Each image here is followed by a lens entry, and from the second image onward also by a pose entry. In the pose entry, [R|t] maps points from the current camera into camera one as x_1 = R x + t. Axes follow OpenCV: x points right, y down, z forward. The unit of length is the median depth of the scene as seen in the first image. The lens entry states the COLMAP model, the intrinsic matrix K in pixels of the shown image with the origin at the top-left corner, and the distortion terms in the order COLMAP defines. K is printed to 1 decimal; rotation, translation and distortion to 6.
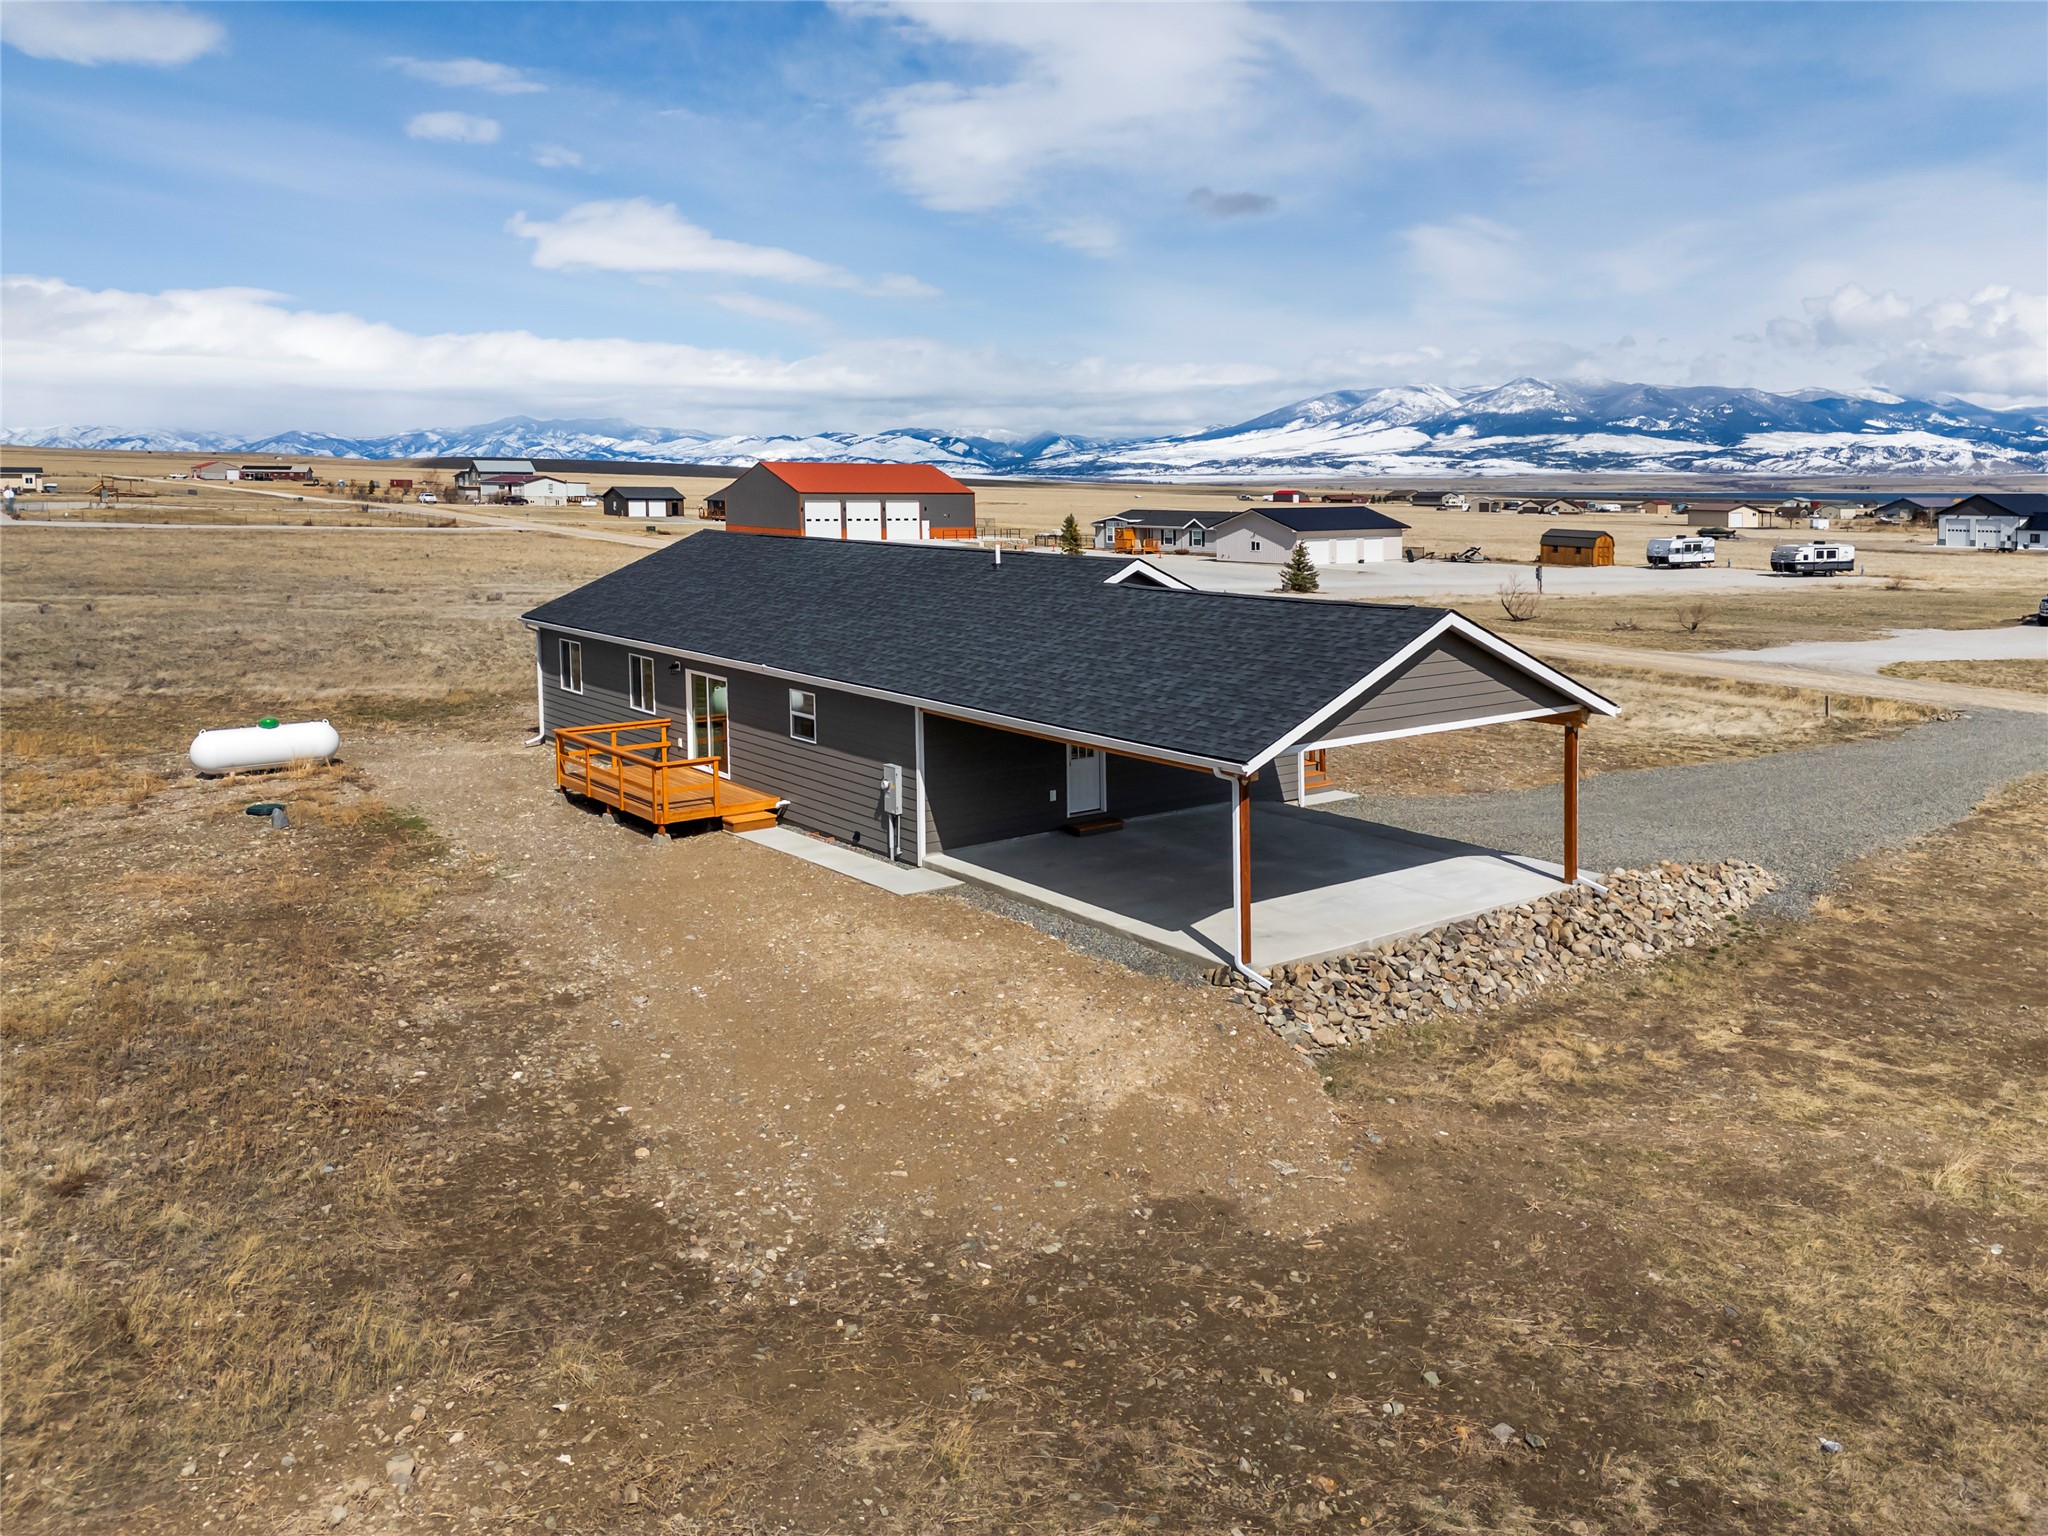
lens RADIAL K [[1566.0, 0, 1139.3], [0, 1566.0, 836.9], [0, 0, 1]] dist [0.055581, -0.067593]
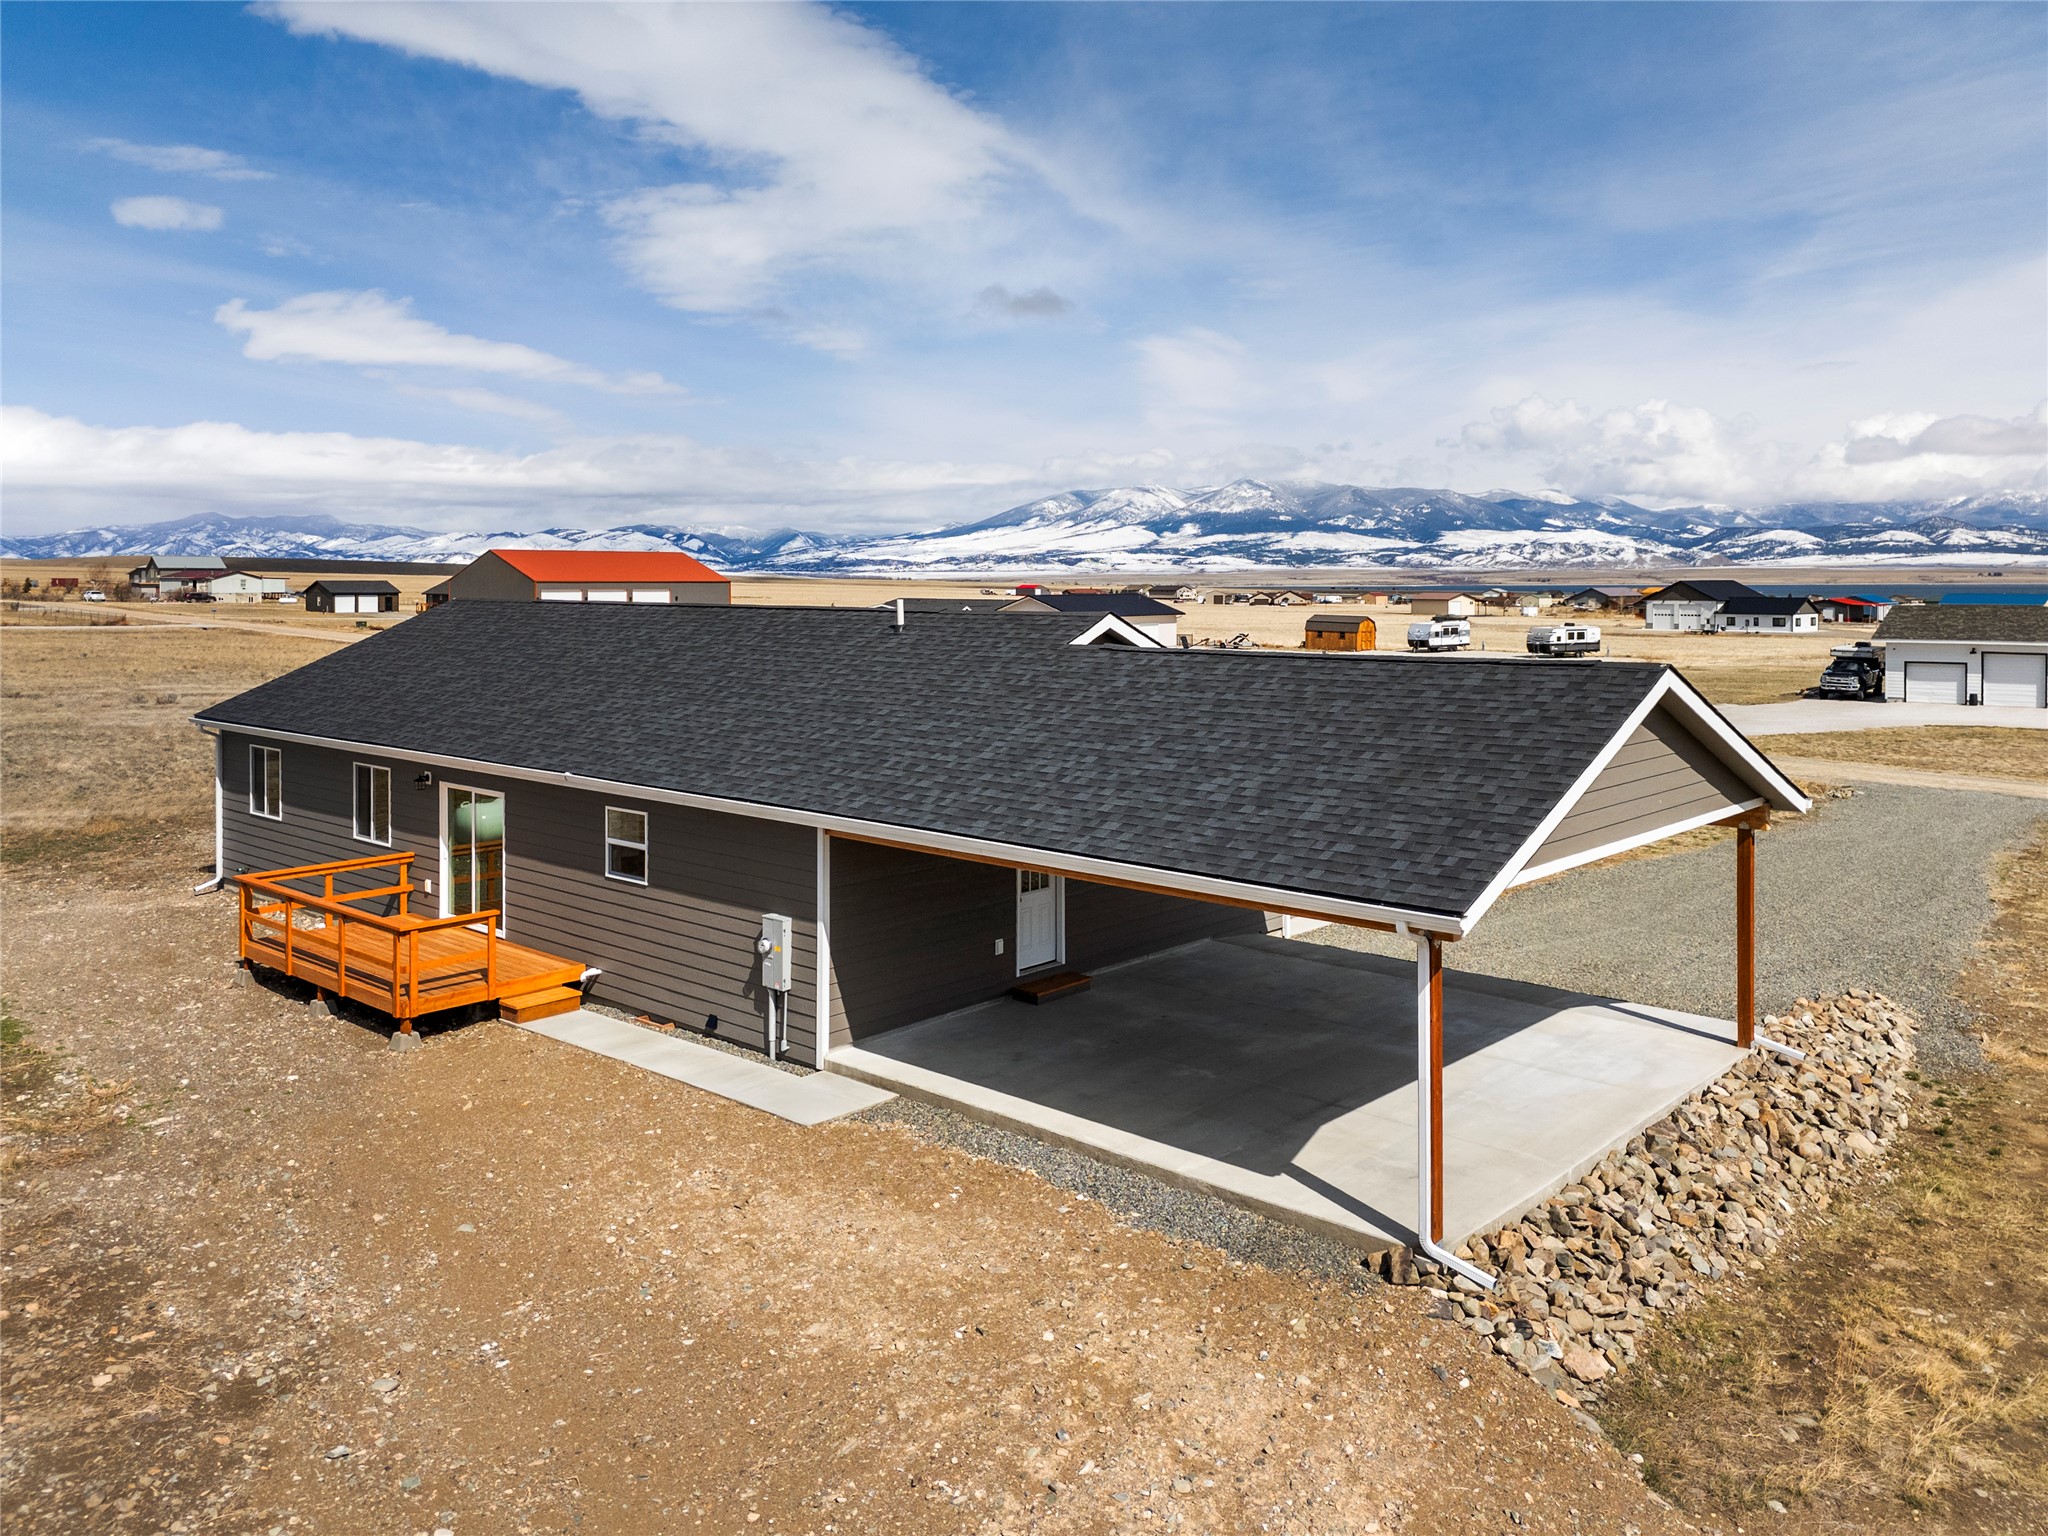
lens RADIAL K [[1522.9, 0, 1087.1], [0, 1522.9, 801.1], [0, 0, 1]] dist [0.061539, -0.045495]
pose [[0.989348, -0.030073, 0.142427, -0.079811], [0.041390, 0.996158, -0.077178, -0.027032], [-0.139559, 0.082251, 0.986792, 0.228123]]
